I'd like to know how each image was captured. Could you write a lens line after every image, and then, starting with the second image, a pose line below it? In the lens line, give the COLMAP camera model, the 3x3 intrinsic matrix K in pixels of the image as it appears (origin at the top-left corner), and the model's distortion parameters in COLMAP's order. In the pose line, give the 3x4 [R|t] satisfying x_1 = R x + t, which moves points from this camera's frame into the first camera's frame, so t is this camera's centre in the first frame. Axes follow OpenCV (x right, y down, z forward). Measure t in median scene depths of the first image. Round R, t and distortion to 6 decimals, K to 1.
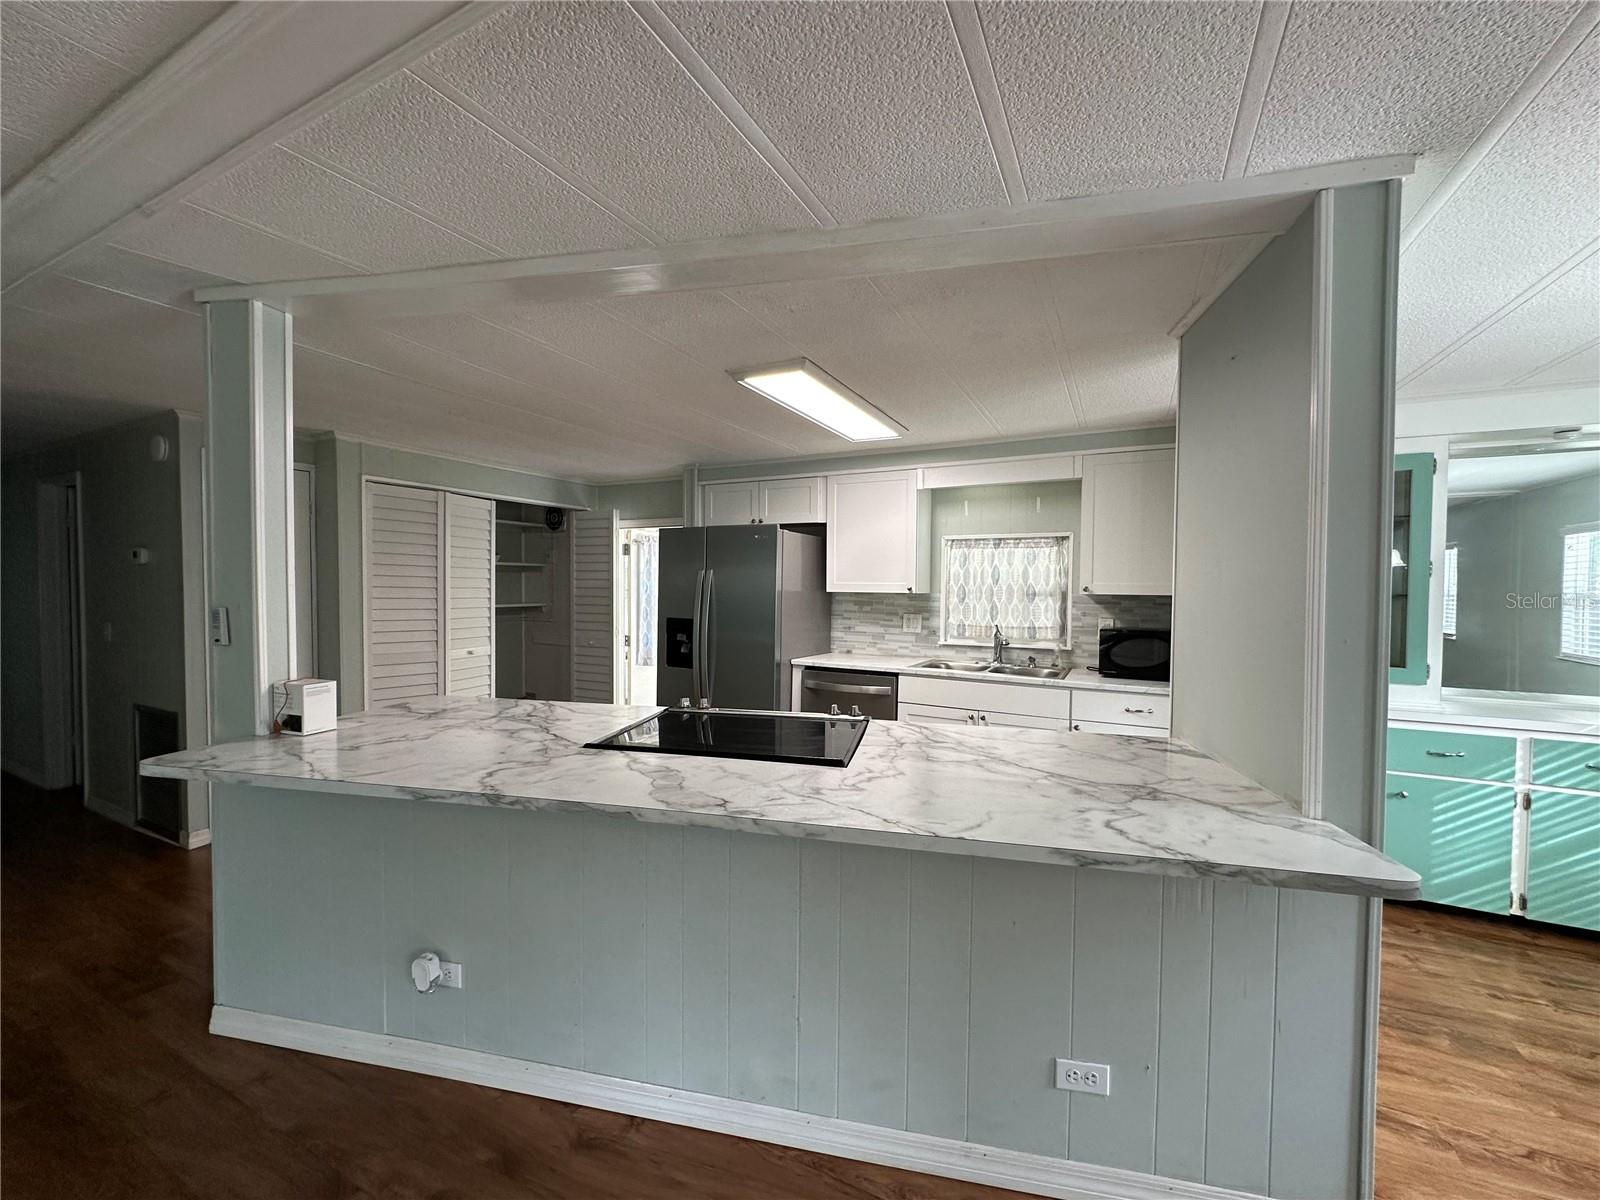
lens RADIAL K [[643.5, 0, 800.0], [0, 643.5, 600.0], [0, 0, 1]] dist [0.001355, 0.000457]
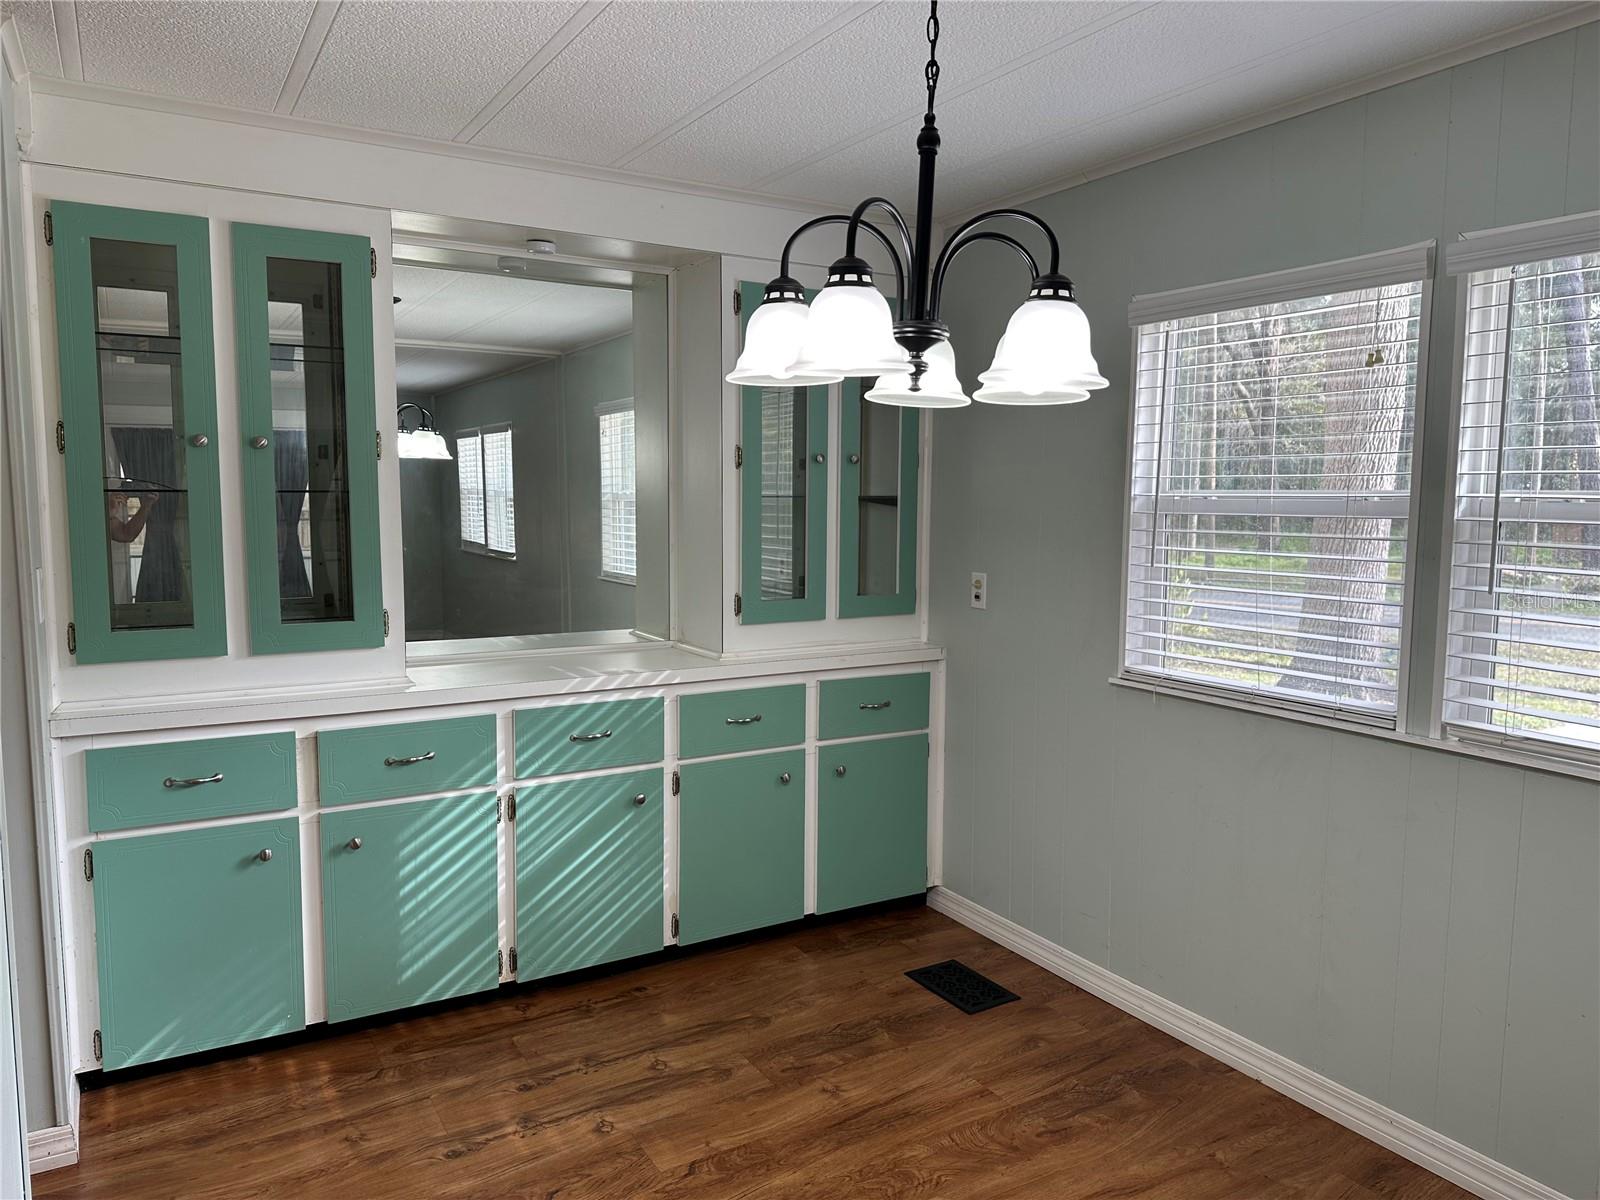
lens RADIAL K [[1111.2, 0, 800.0], [0, 1111.2, 600.0], [0, 0, 1]] dist [0.035274, -0.077875]
pose [[0.543584, -0.084318, 0.835109, 0.362732], [0.022097, 0.996034, 0.086183, 0.012558], [-0.839064, -0.028395, 0.543291, 0.150489]]
